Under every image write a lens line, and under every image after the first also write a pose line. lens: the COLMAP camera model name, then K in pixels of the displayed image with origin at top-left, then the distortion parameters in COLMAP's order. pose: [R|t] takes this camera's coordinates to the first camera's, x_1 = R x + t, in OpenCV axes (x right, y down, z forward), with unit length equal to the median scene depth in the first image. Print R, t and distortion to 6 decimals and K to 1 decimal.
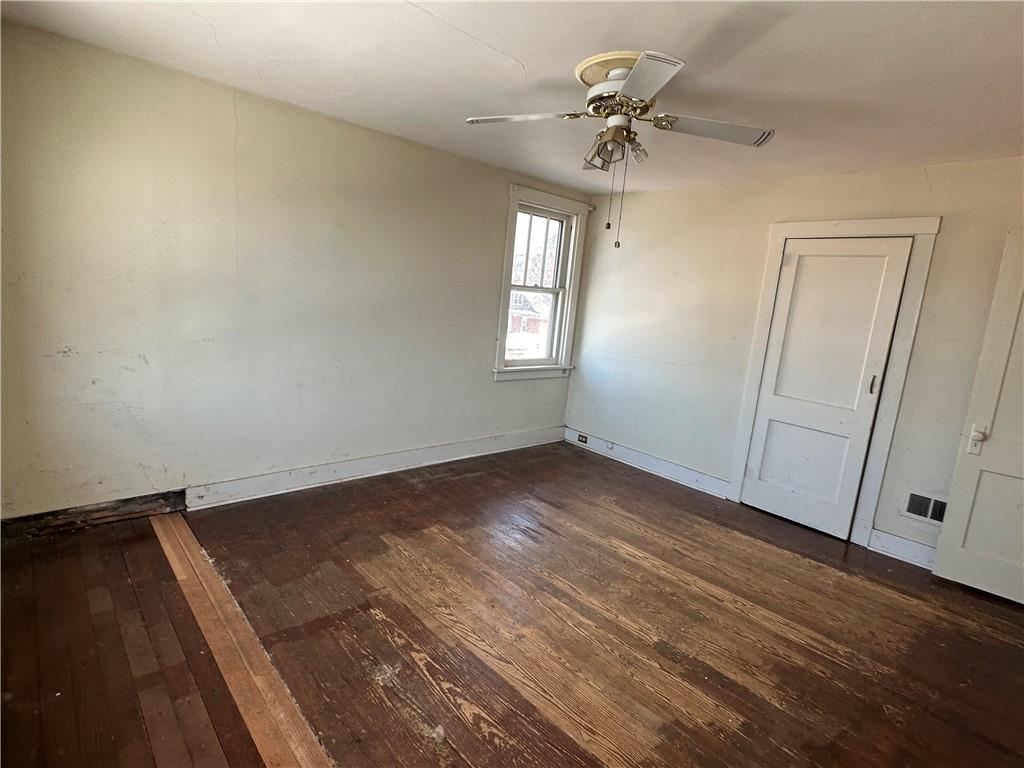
lens RADIAL K [[532.9, 0, 509.6], [0, 532.9, 384.3], [0, 0, 1]] dist [-0.001828, 0.000210]
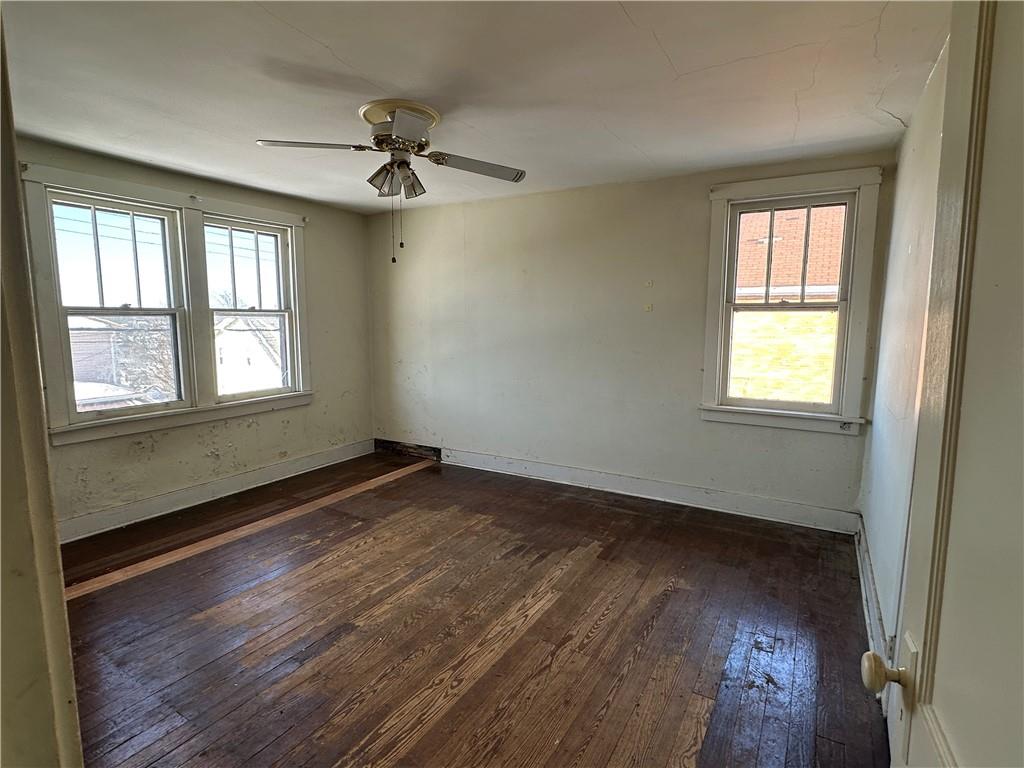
lens RADIAL K [[532.9, 0, 508.1], [0, 532.9, 382.3], [0, 0, 1]] dist [-0.001828, 0.000210]
pose [[0.292771, 0.031737, -0.955656, 0.955776], [-0.144633, 0.989419, -0.011451, -0.015396], [0.945181, 0.141572, 0.294263, 0.641101]]
